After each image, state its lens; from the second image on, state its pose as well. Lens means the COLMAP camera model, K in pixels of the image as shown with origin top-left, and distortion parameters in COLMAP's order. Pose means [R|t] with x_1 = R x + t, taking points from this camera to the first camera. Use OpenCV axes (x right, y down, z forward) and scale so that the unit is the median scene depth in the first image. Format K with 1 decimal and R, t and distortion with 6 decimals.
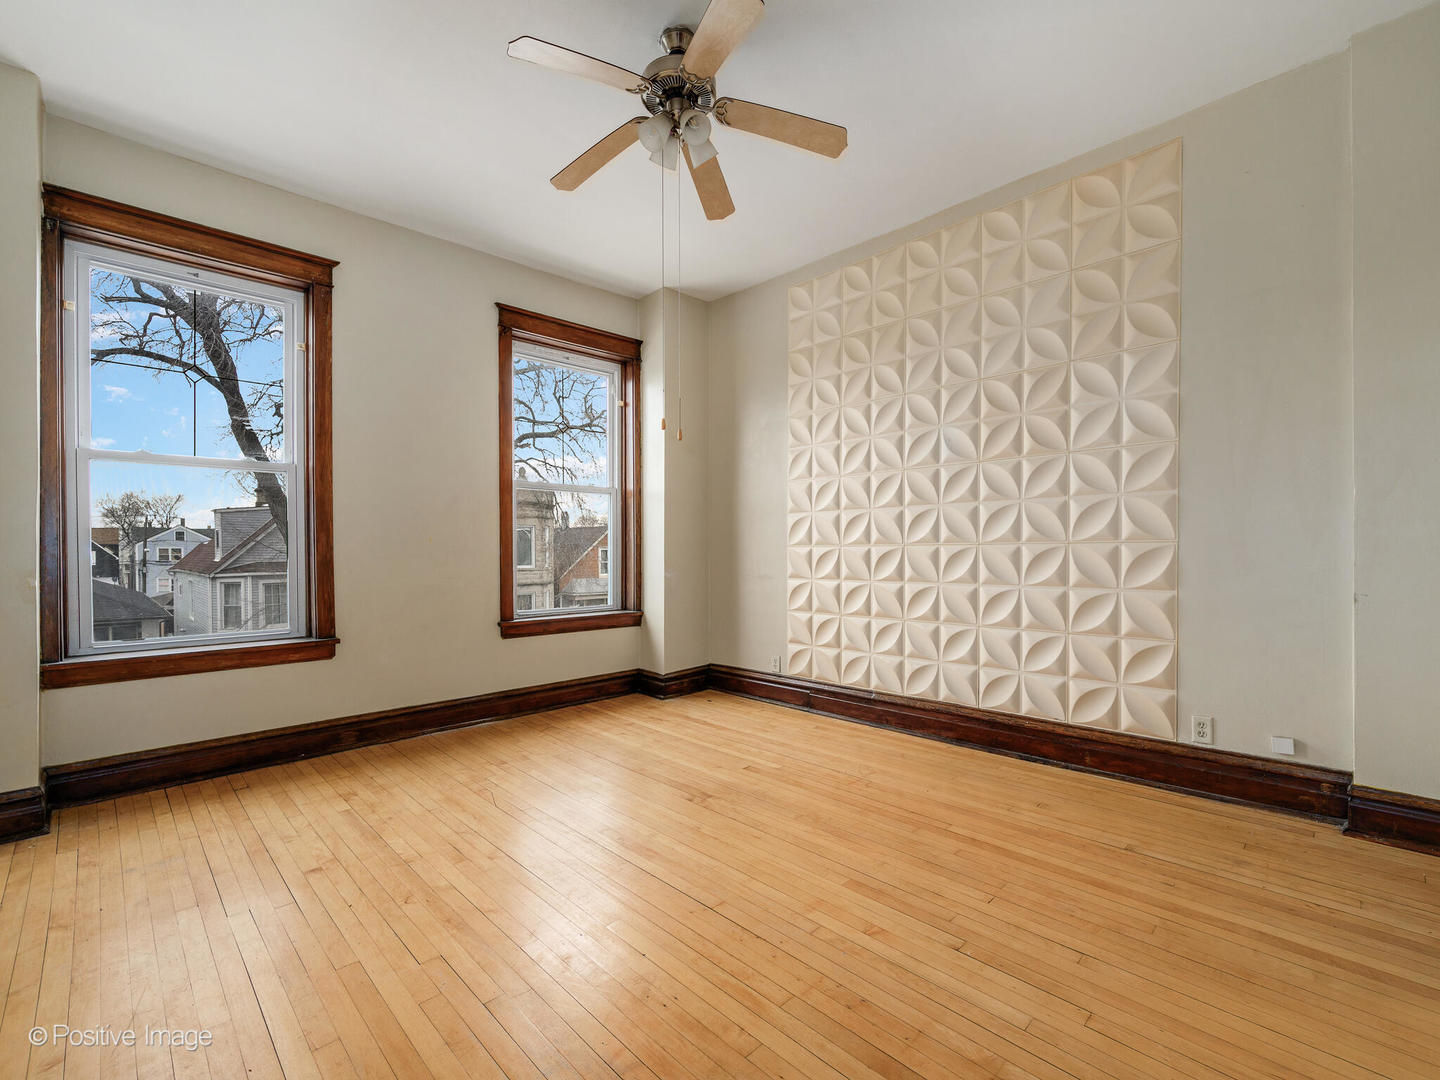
lens RADIAL K [[646.1, 0, 727.0], [0, 646.1, 555.4], [0, 0, 1]] dist [-0.001017, -0.001833]
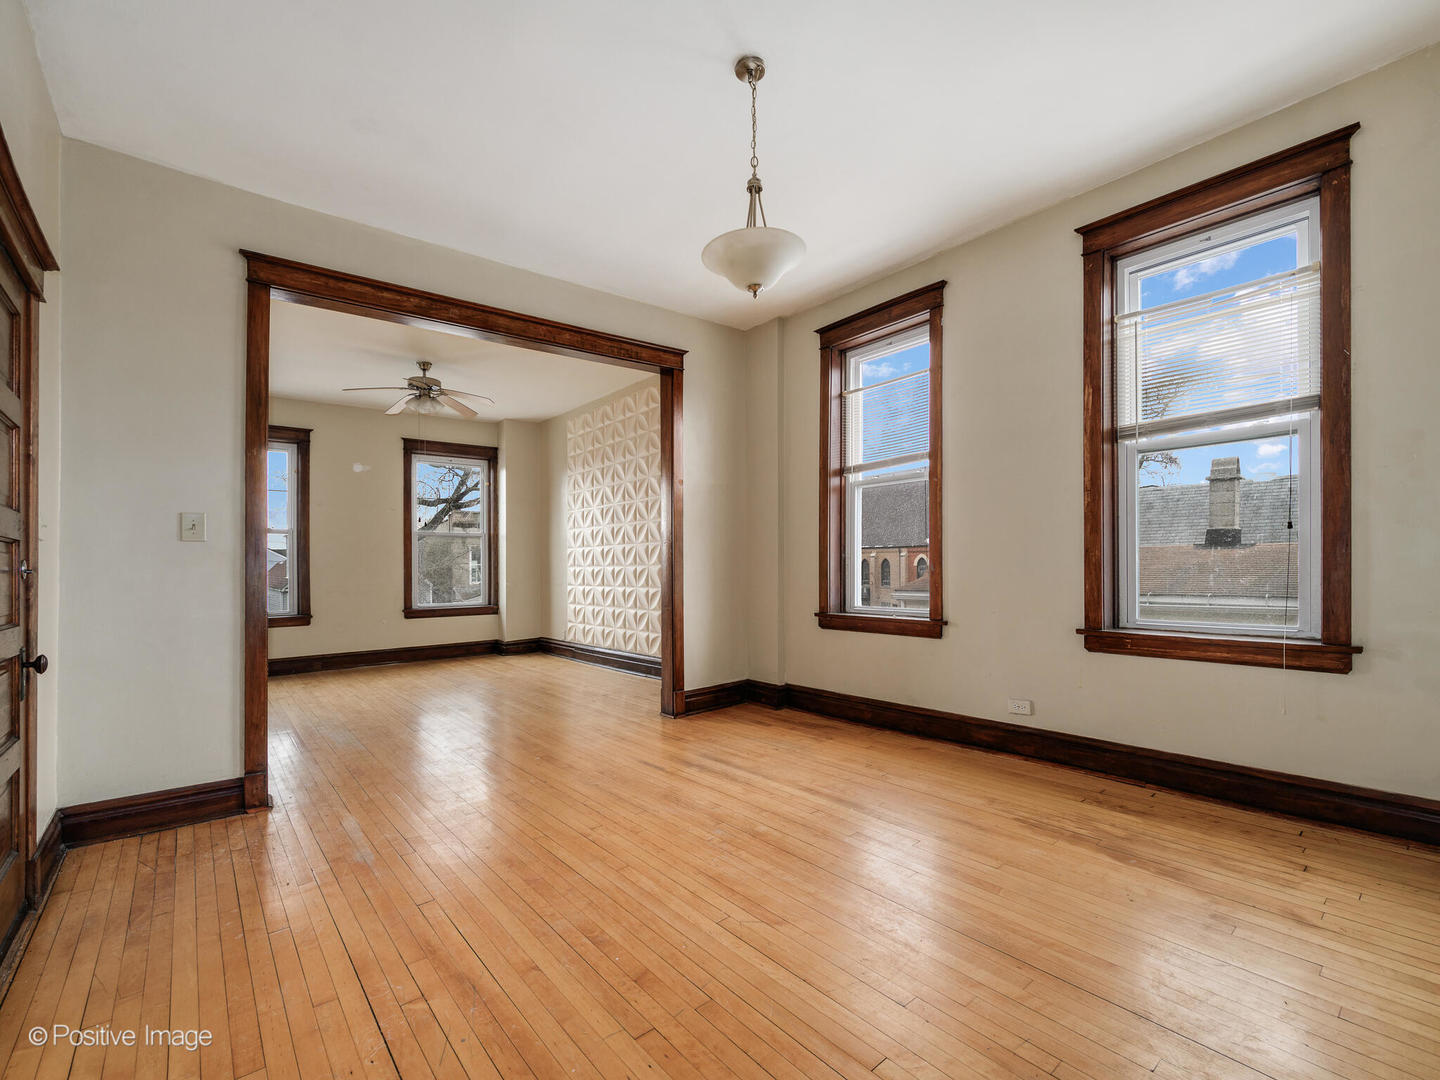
lens RADIAL K [[646.1, 0, 734.0], [0, 646.1, 559.5], [0, 0, 1]] dist [-0.001017, -0.001833]
pose [[0.997476, -0.006651, -0.070686, 0.625432], [0.005424, 0.999832, -0.017536, -0.001411], [0.070790, 0.017108, 0.997344, -0.672602]]
